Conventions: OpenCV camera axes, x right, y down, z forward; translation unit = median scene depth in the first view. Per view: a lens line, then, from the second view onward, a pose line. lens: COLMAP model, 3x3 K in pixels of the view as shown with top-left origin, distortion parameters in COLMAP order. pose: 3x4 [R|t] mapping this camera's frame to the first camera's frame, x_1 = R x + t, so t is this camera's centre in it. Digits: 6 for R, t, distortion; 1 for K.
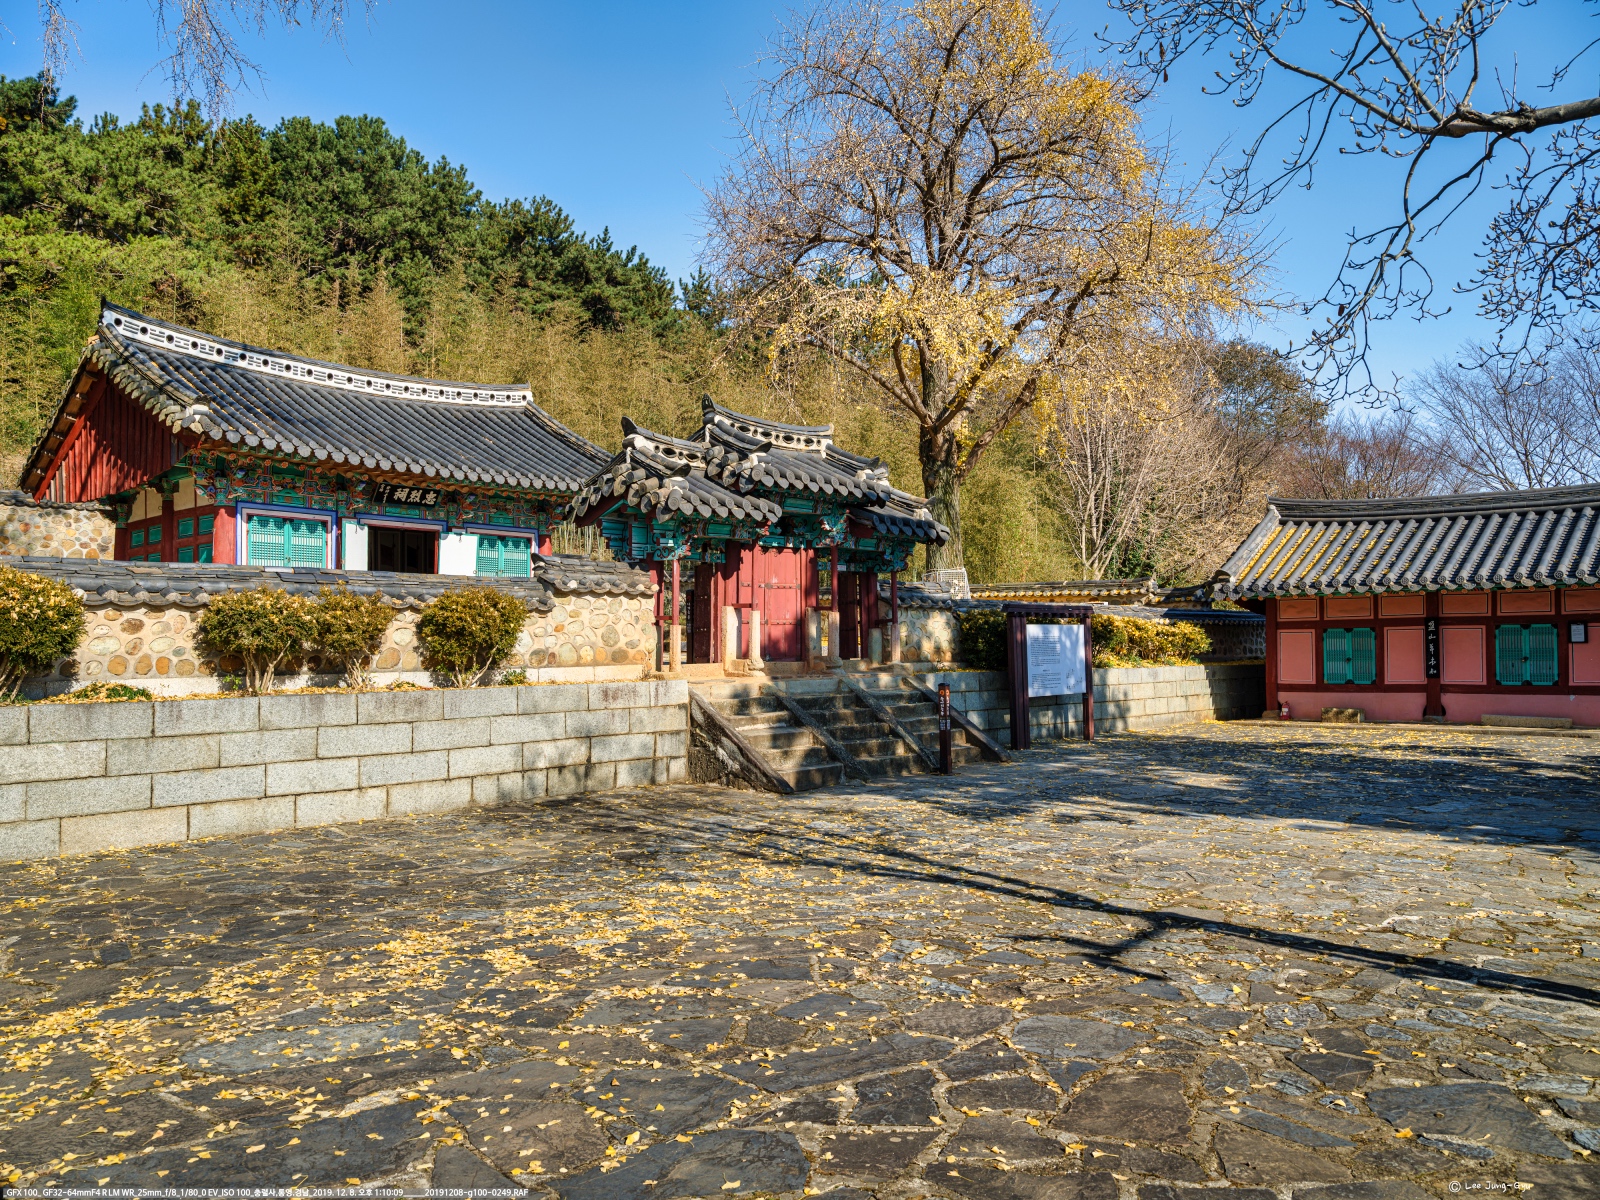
lens RADIAL K [[1201.3, 0, 797.4], [0, 1201.3, 595.2], [0, 0, 1]] dist [-0.005231, 0.005408]
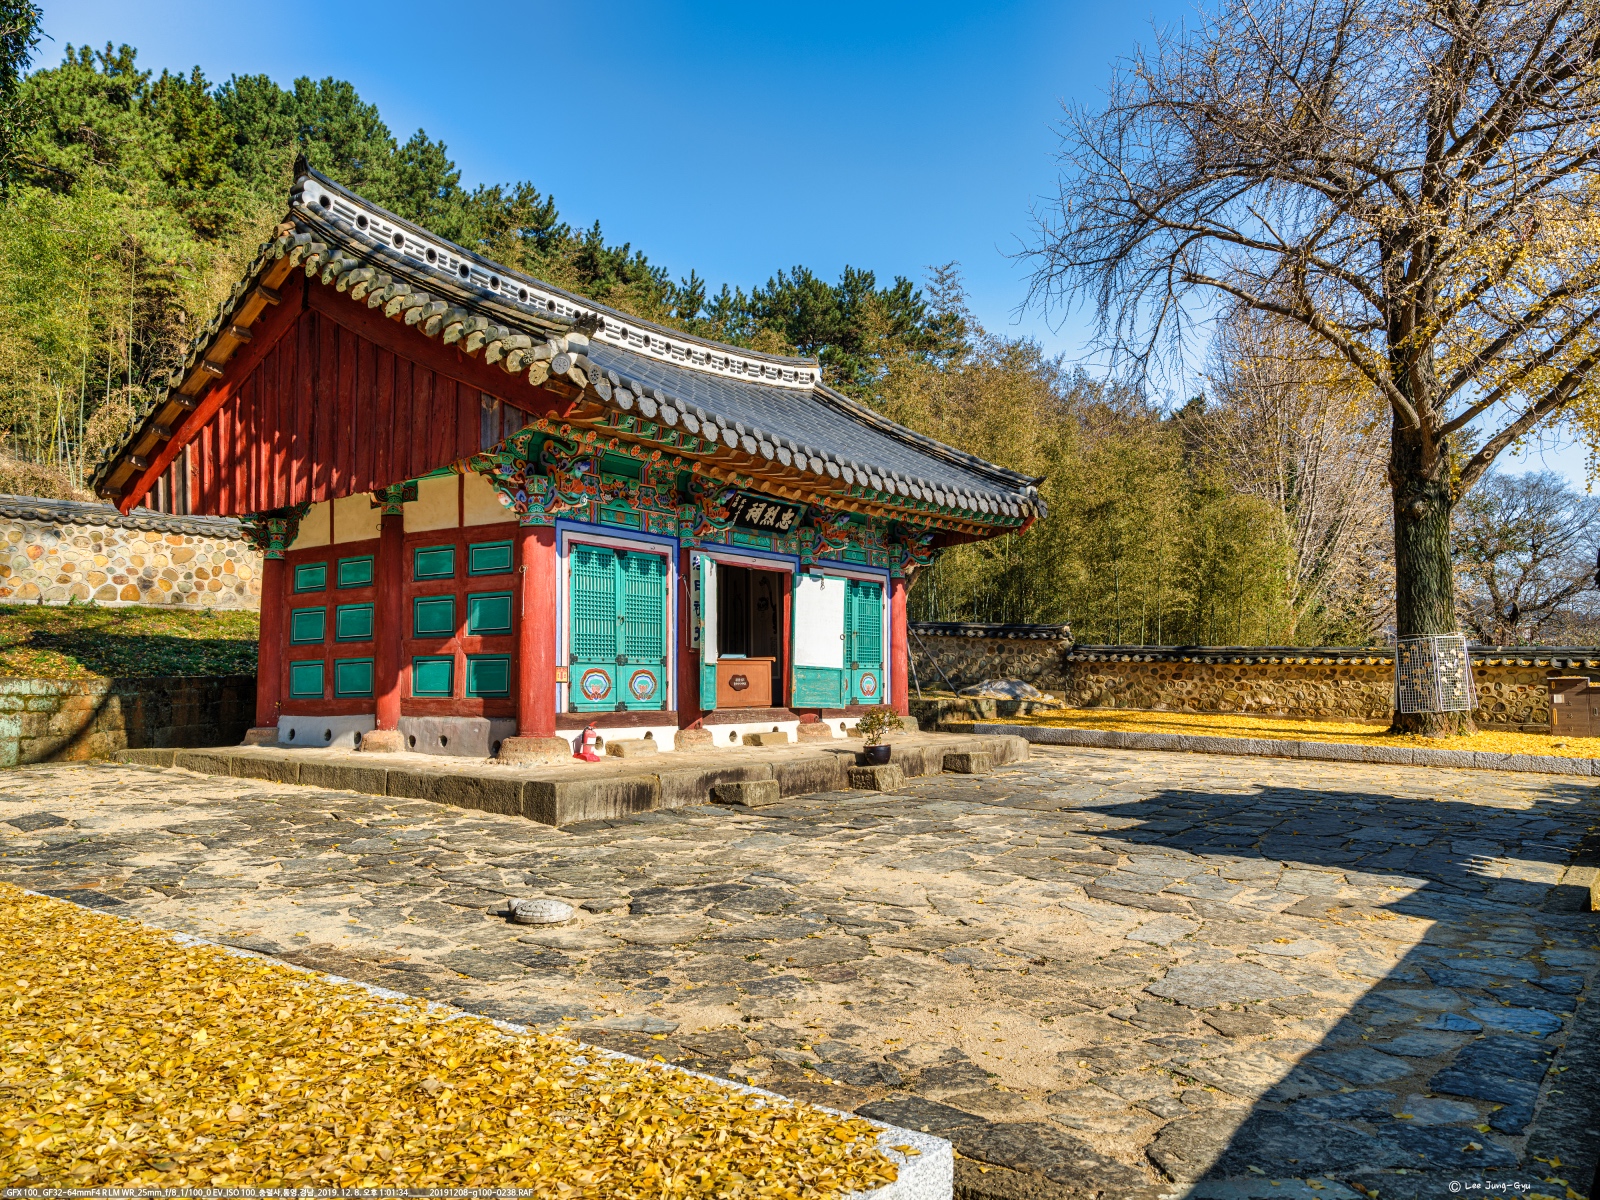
lens RADIAL K [[1201.3, 0, 799.4], [0, 1201.3, 591.9], [0, 0, 1]] dist [-0.005231, 0.005408]
pose [[0.994623, 0.013115, 0.102727, -0.365607], [-0.010357, 0.999573, -0.027333, -0.026180], [-0.103042, 0.026122, 0.994334, 0.378653]]
